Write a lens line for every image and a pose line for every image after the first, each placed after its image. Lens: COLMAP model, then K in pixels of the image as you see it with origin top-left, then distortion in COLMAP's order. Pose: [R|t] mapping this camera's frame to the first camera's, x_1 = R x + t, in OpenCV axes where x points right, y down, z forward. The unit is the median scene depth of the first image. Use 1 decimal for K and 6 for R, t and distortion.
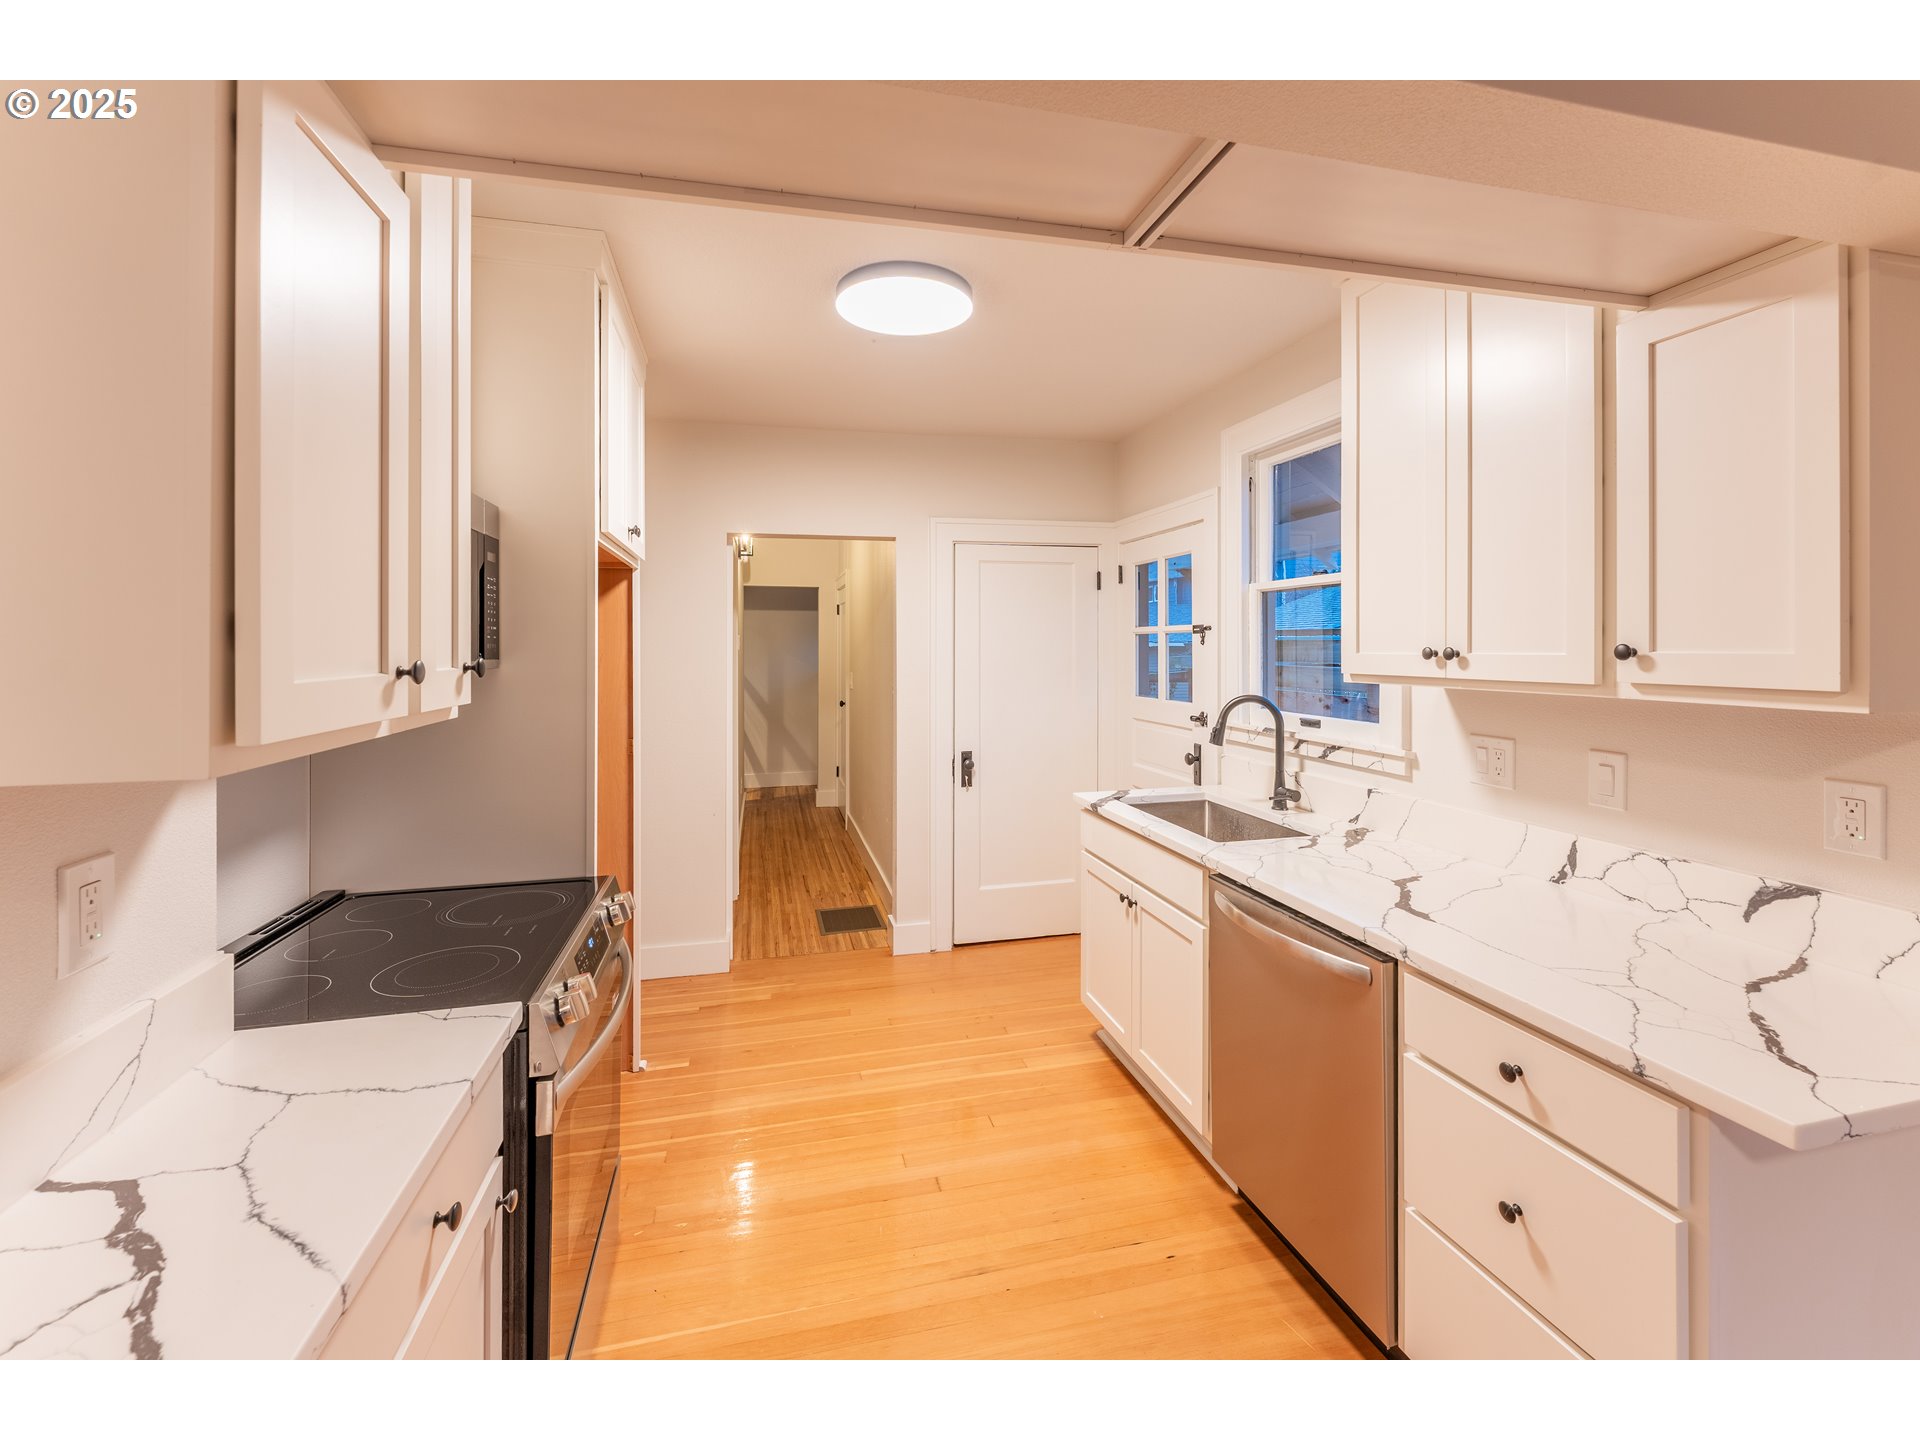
lens RADIAL K [[800.3, 0, 950.5], [0, 800.3, 643.7], [0, 0, 1]] dist [0.007776, -0.000378]
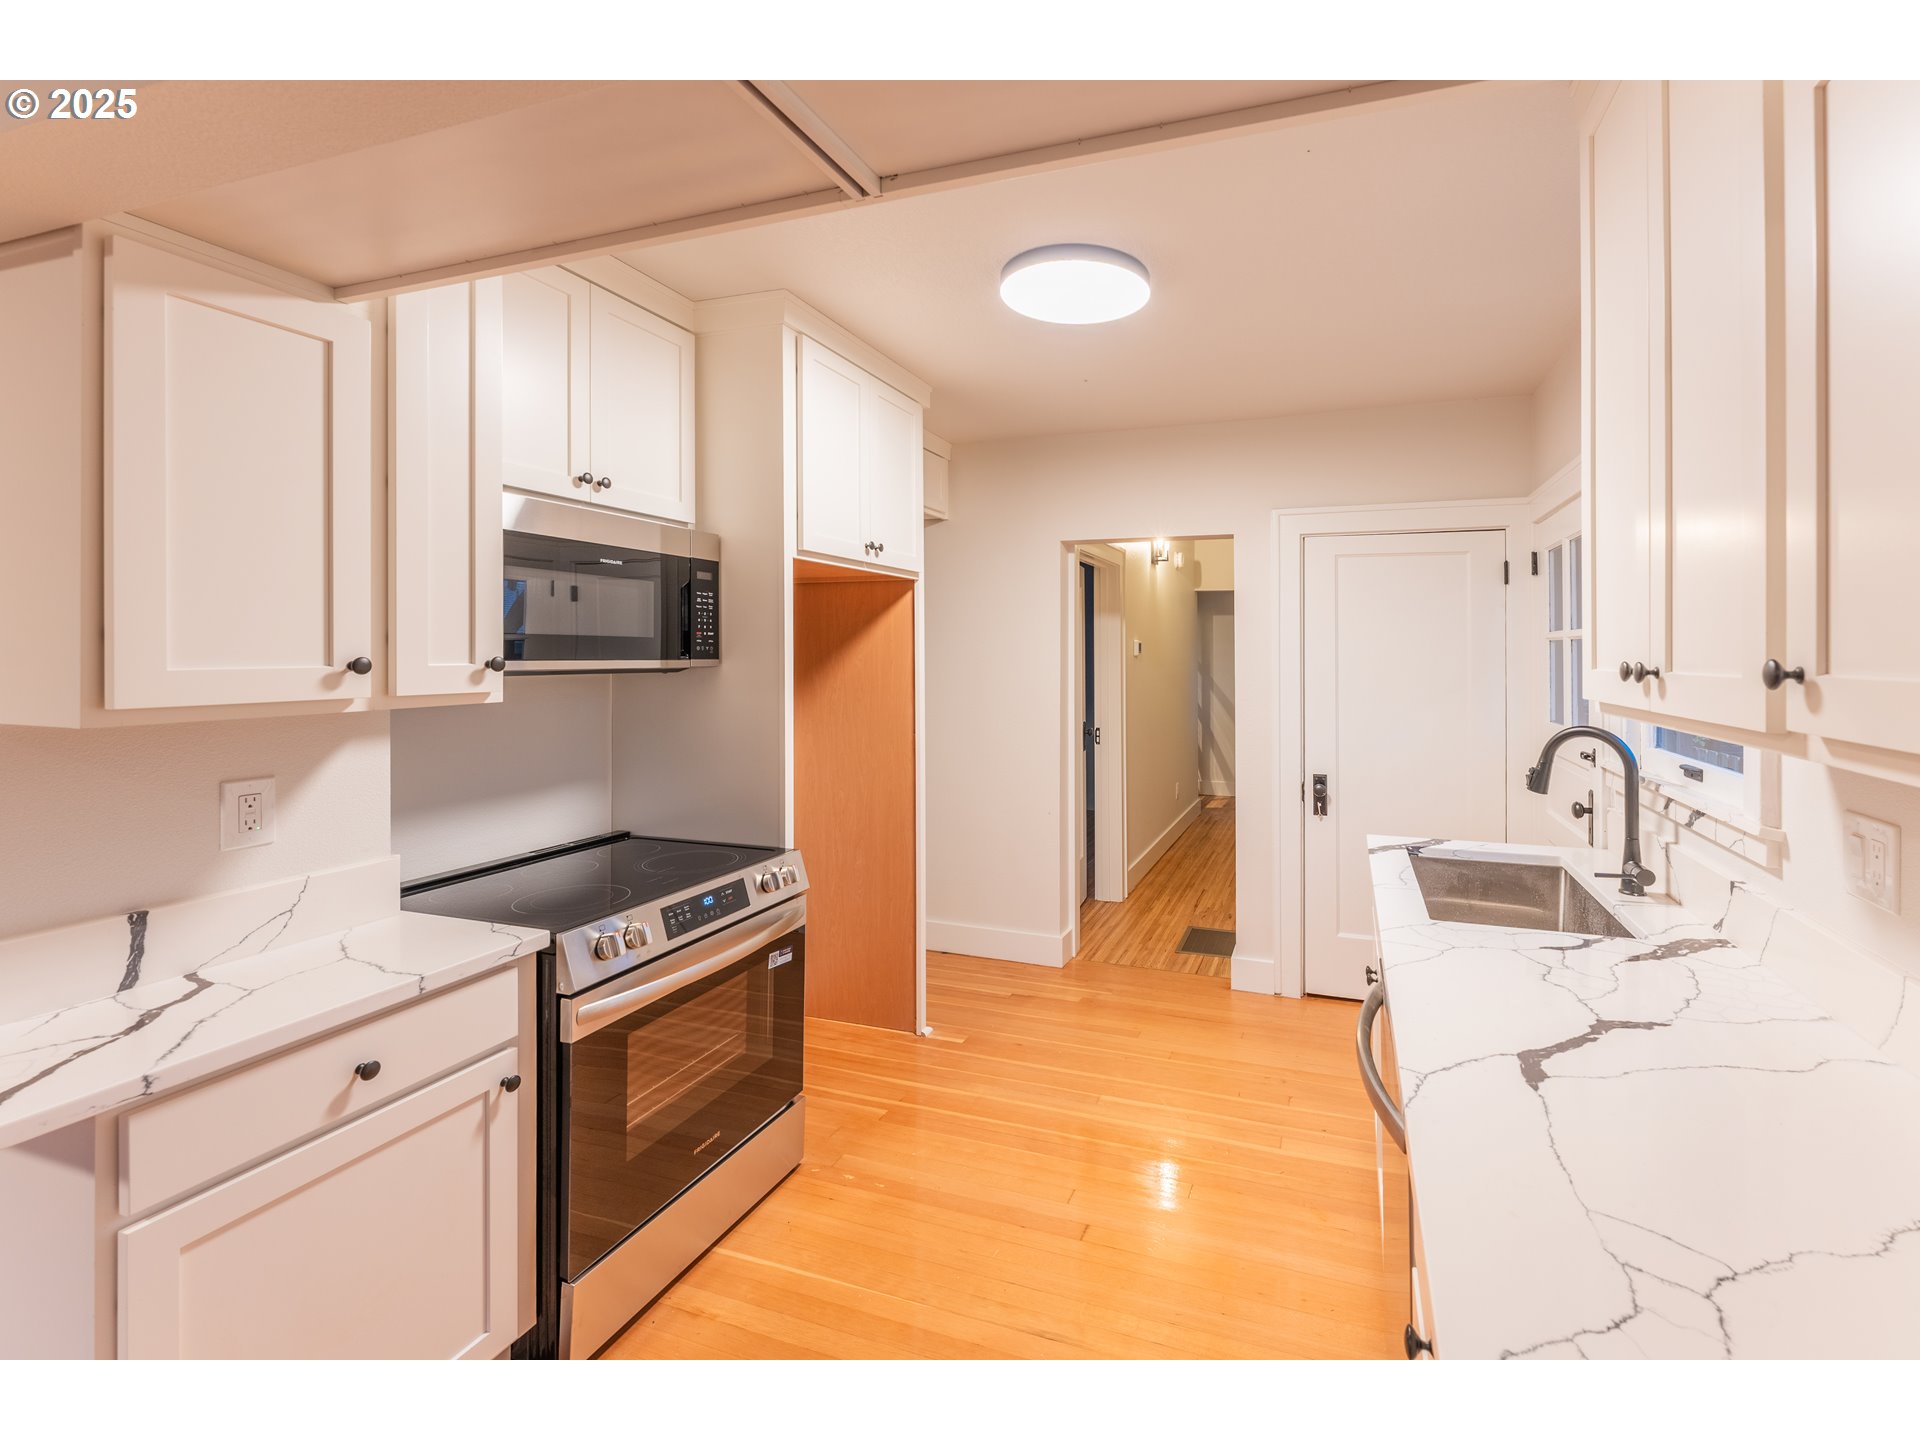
lens RADIAL K [[819.7, 0, 1086.9], [0, 819.7, 645.7], [0, 0, 1]] dist [0.003445, 0.000176]
pose [[0.855875, 0.006645, -0.517140, 0.377543], [-0.008774, 0.999960, -0.001672, -0.002421], [0.517108, 0.005969, 0.855899, 0.148351]]
